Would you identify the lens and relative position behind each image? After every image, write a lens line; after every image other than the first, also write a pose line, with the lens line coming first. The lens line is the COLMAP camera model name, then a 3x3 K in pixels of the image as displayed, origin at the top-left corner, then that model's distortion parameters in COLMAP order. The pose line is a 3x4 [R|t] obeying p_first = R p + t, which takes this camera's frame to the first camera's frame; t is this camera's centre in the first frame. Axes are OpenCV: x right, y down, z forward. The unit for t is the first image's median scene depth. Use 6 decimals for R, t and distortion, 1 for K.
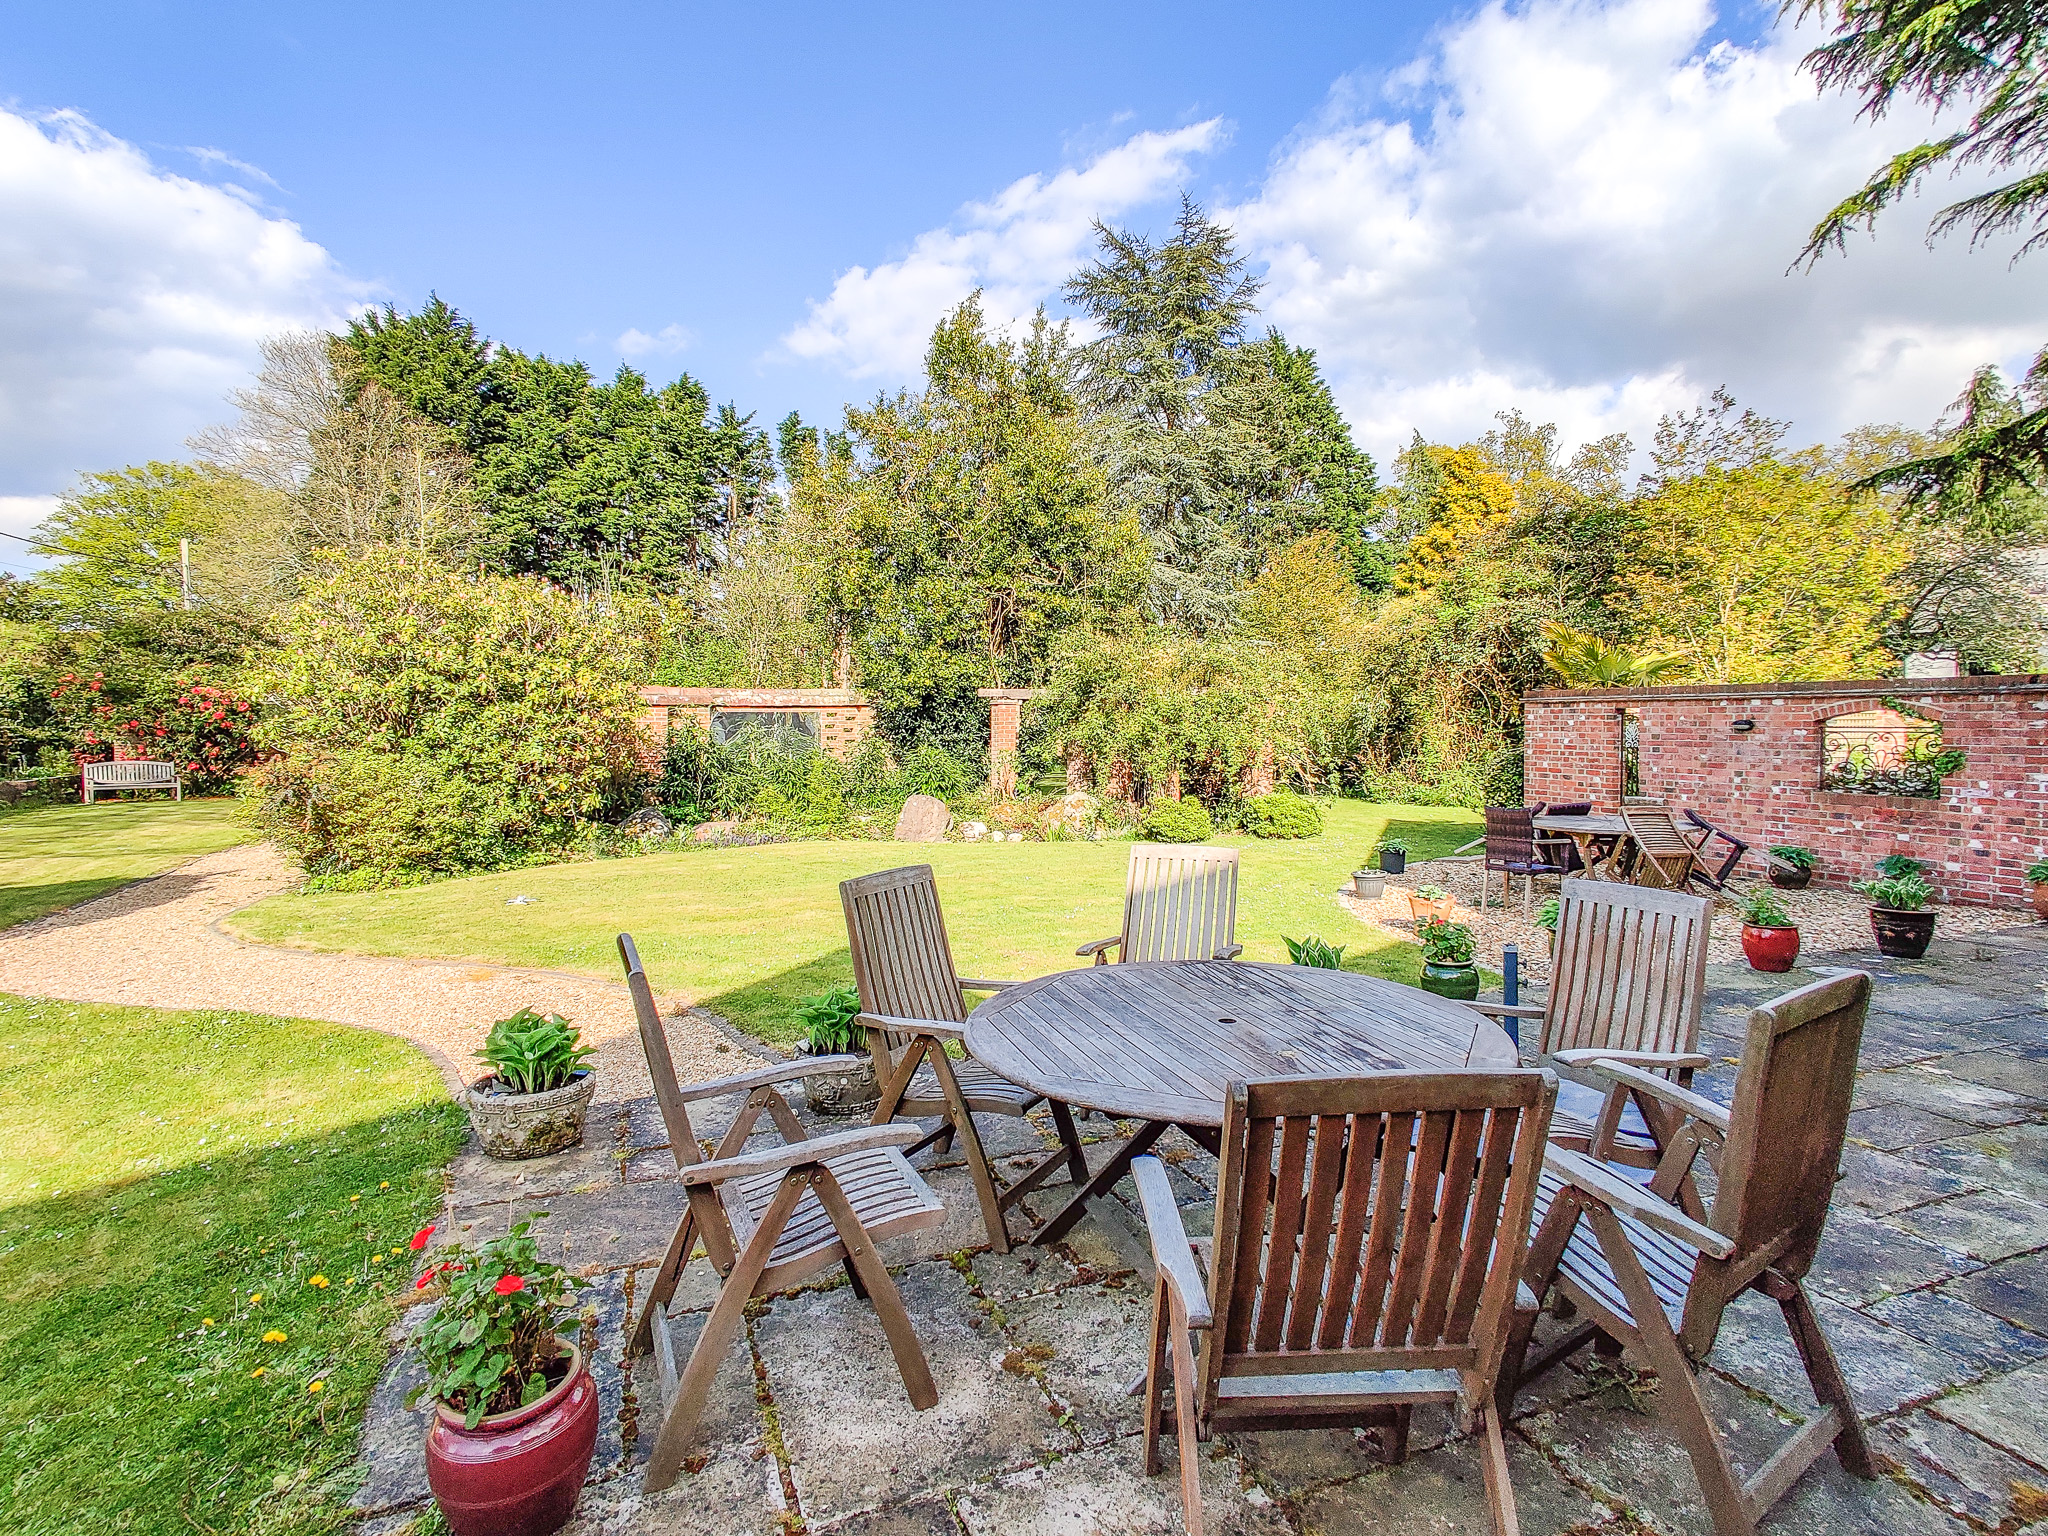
lens RADIAL K [[1029.8, 0, 1024.3], [0, 1029.8, 757.7], [0, 0, 1]] dist [-0.014163, 0.010318]
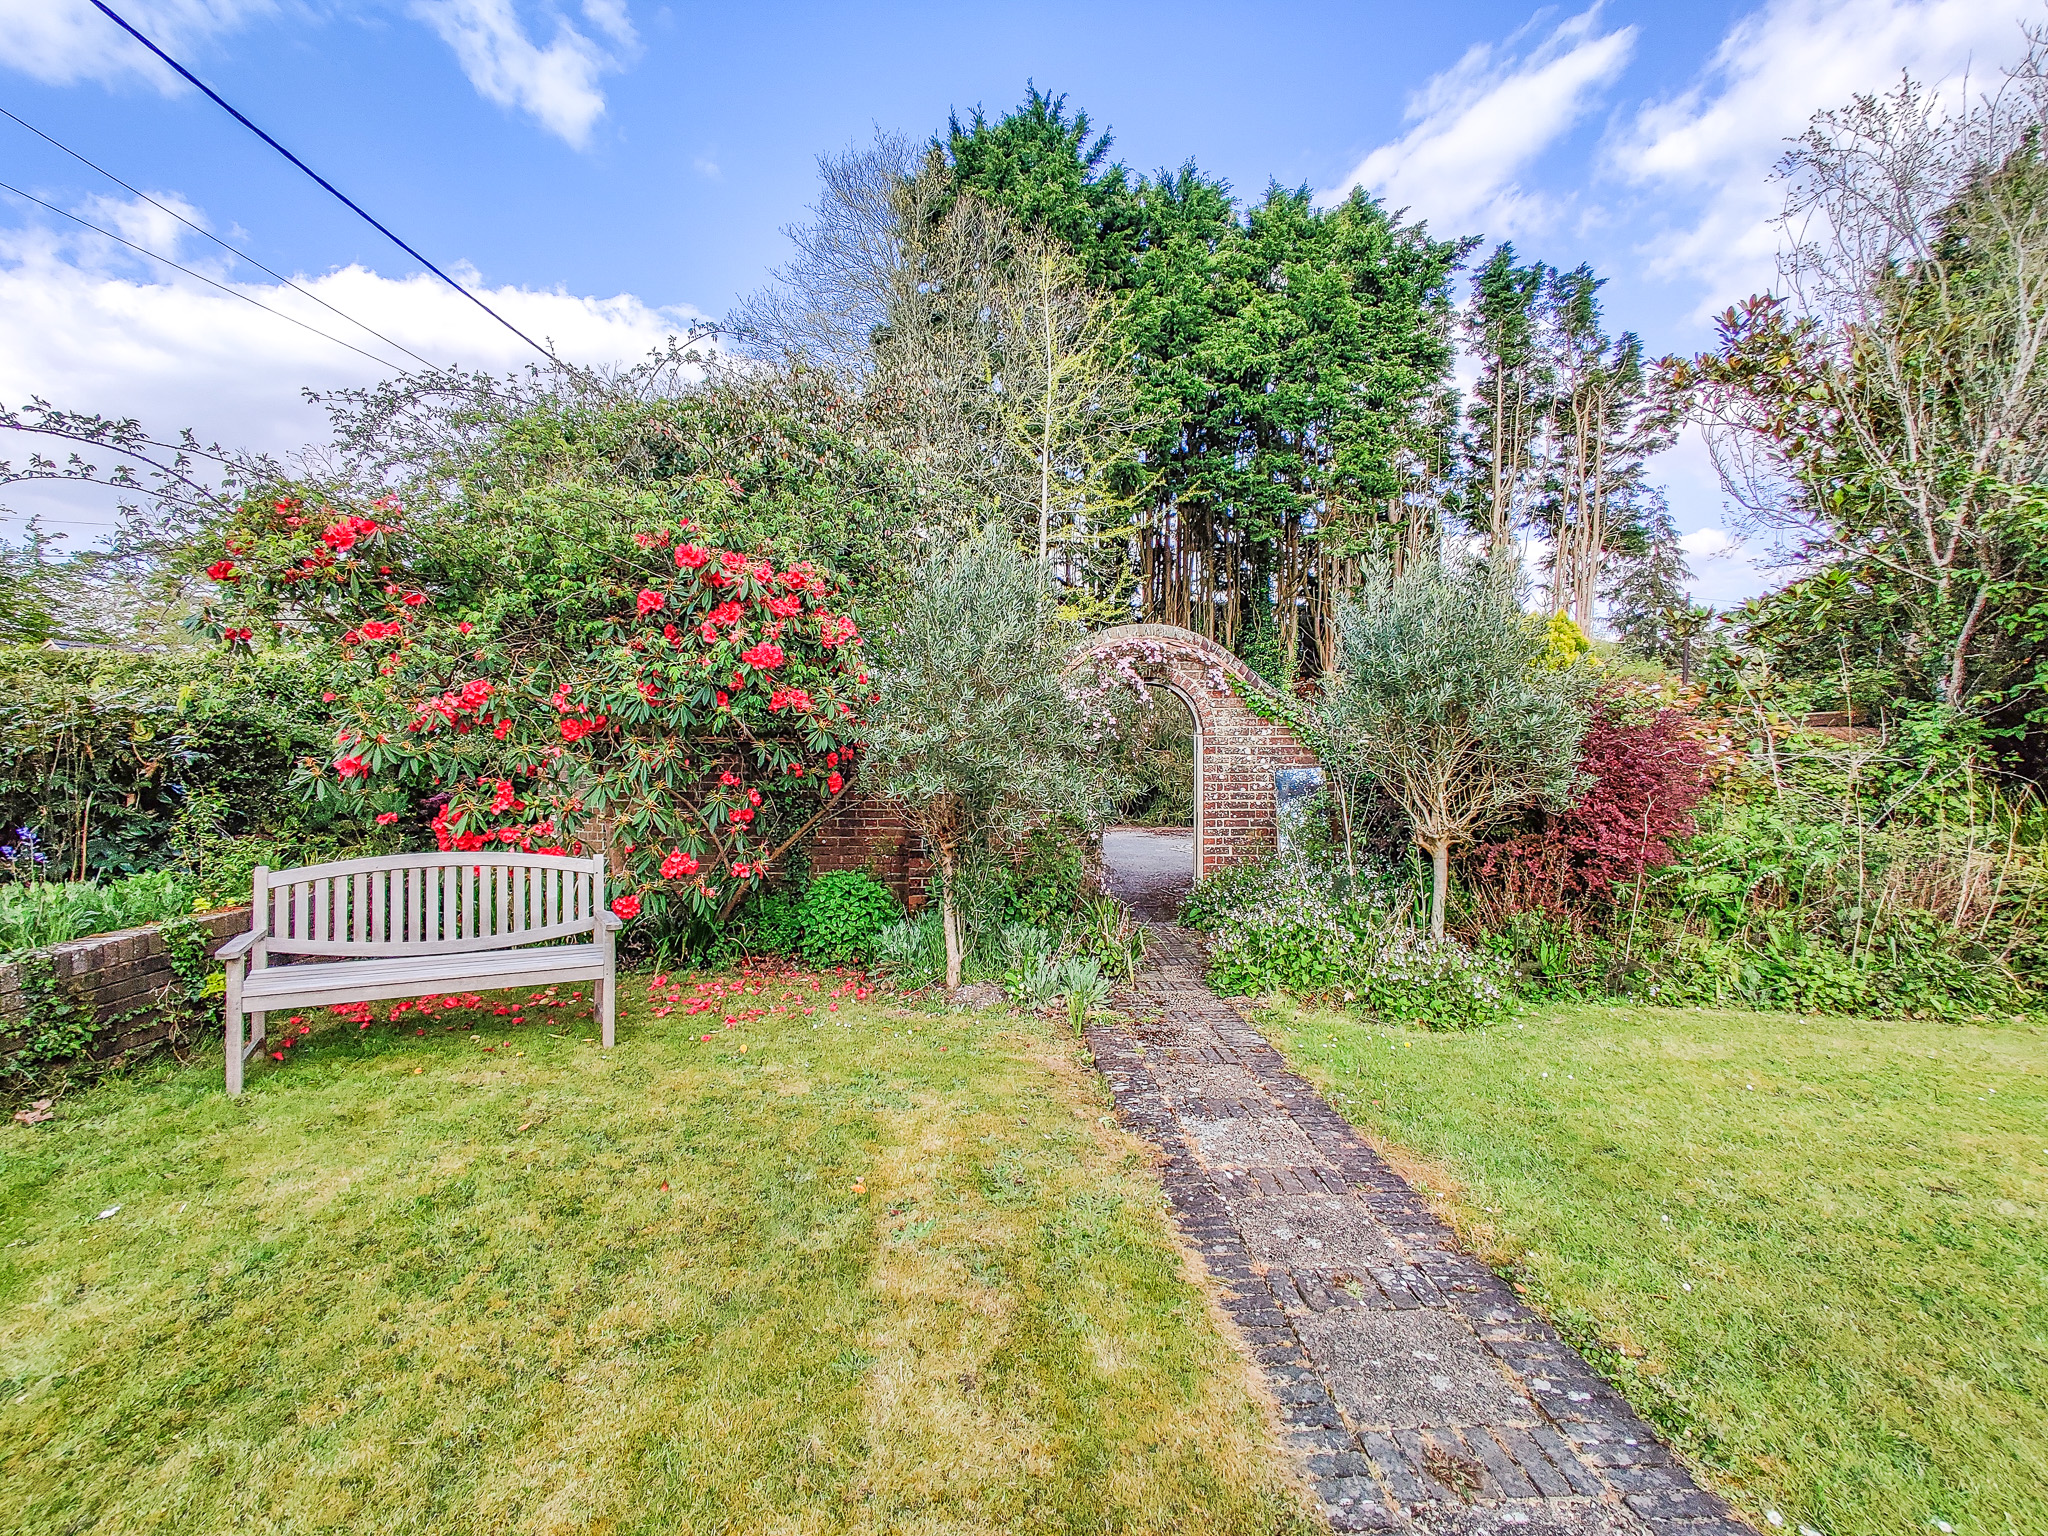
lens RADIAL K [[1029.8, 0, 1024.3], [0, 1029.8, 757.7], [0, 0, 1]] dist [-0.014163, 0.010318]
pose [[0.917754, 0.005203, -0.397115, -0.611538], [-0.012785, 0.999783, -0.016447, -0.014768], [0.396943, 0.020171, 0.917622, 0.775387]]
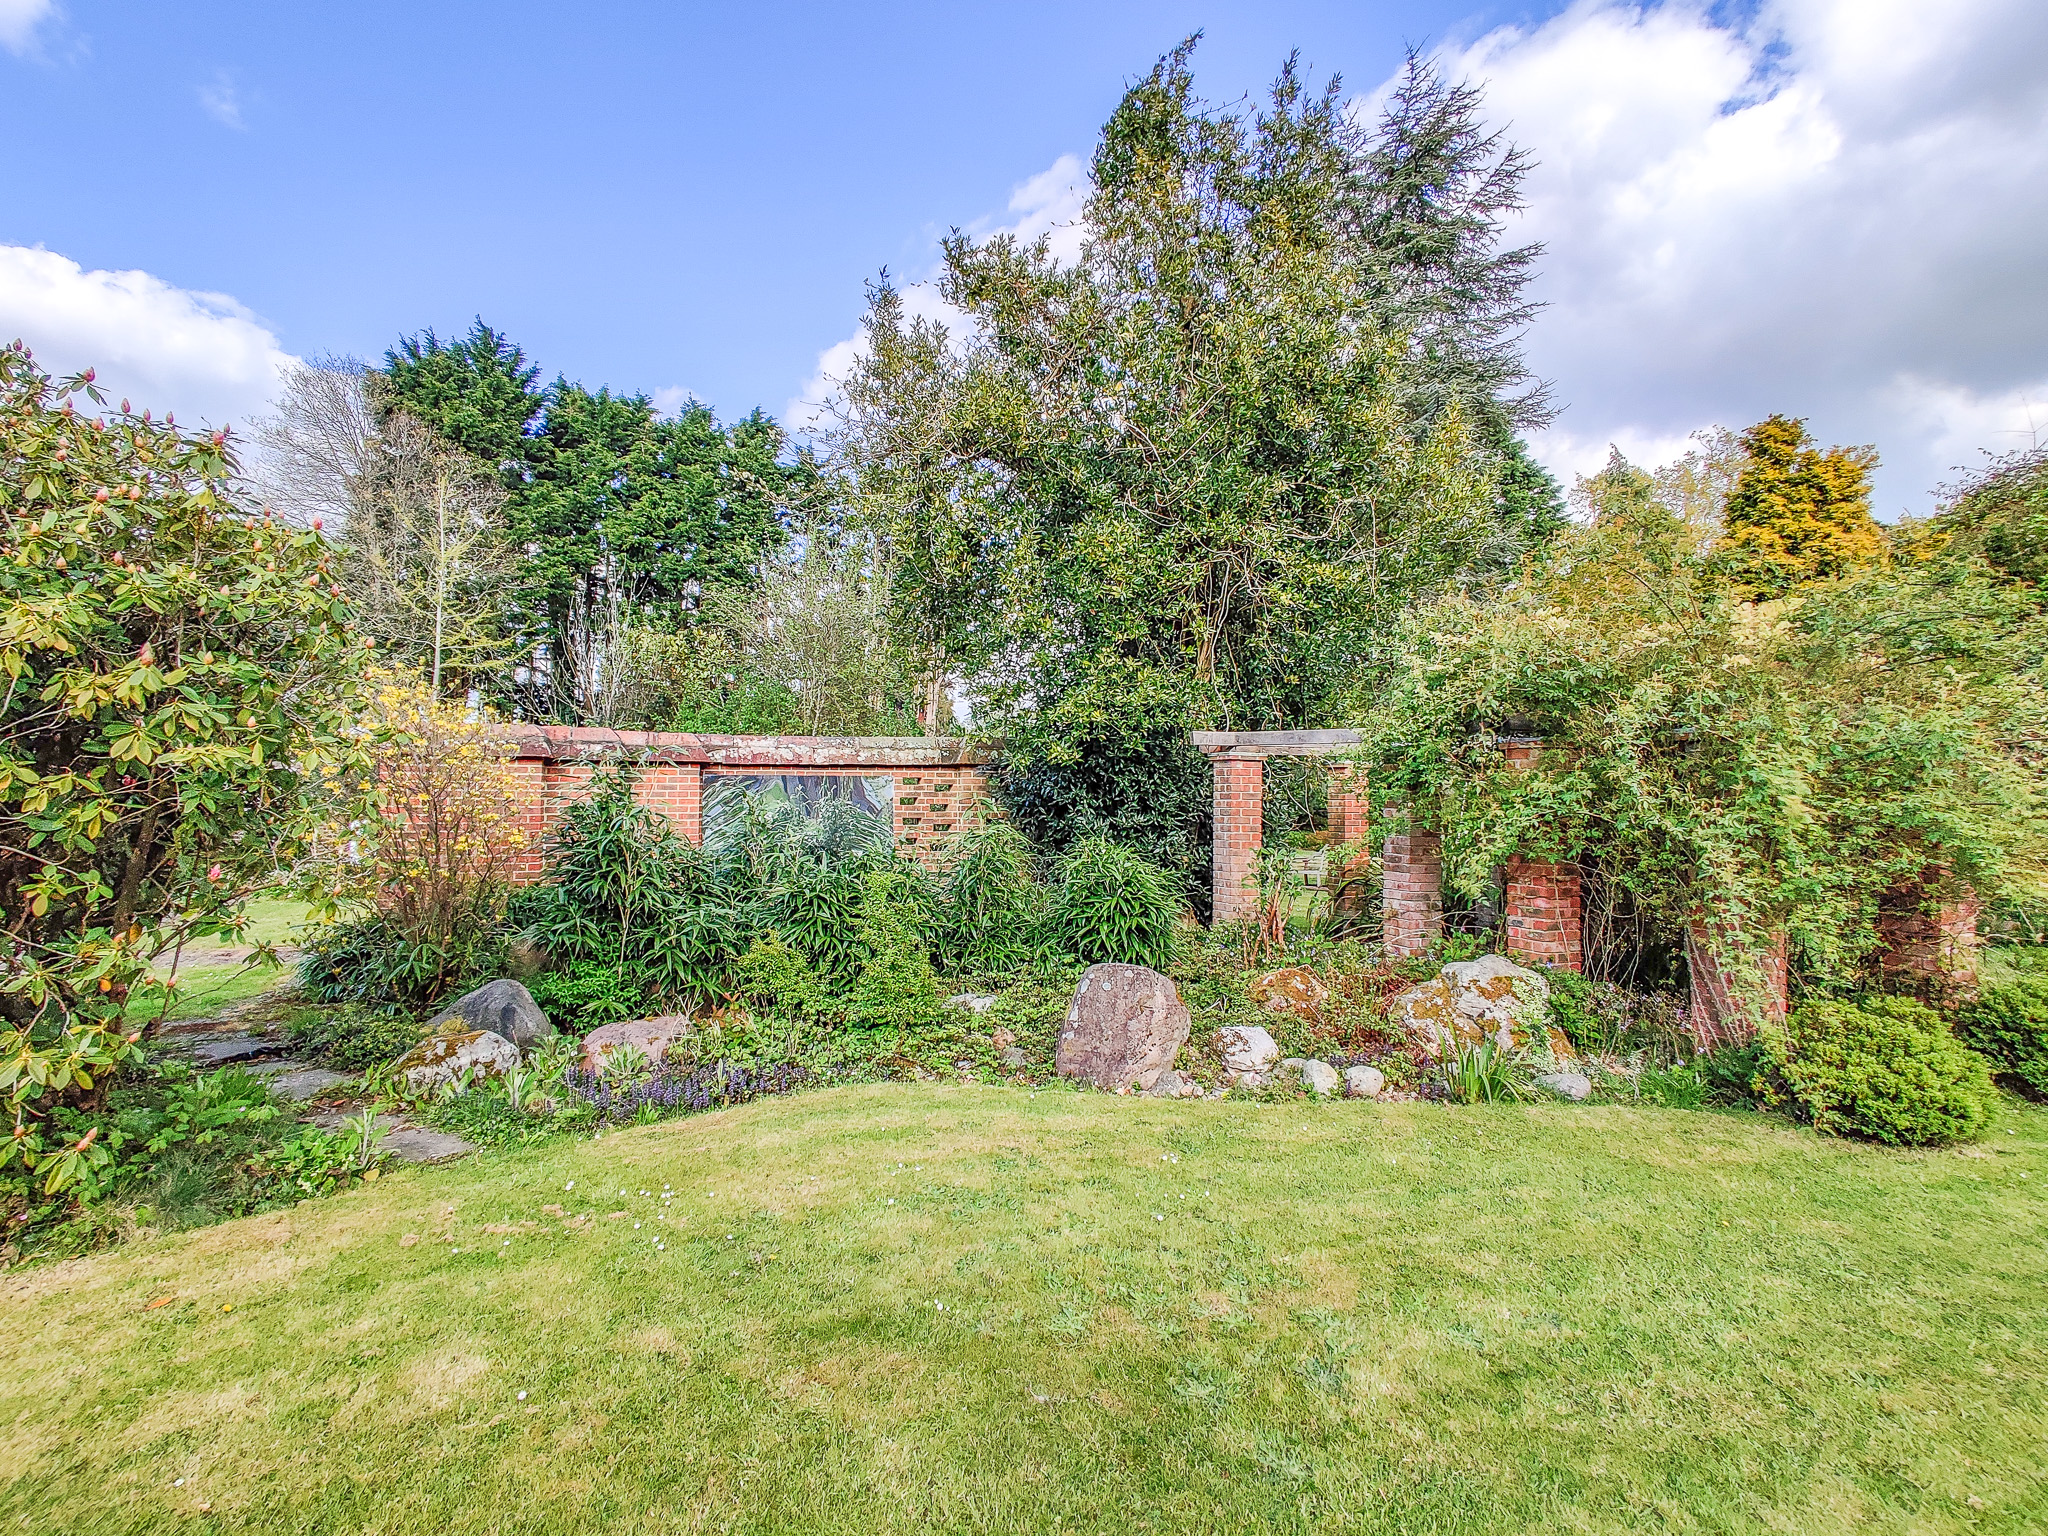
lens RADIAL K [[1029.8, 0, 1024.3], [0, 1029.8, 757.7], [0, 0, 1]] dist [-0.014163, 0.010318]
pose [[0.996717, -0.003925, -0.080866, -0.062410], [-0.002054, 0.997277, -0.073722, -0.010094], [0.080935, 0.073647, 0.993995, 0.343315]]
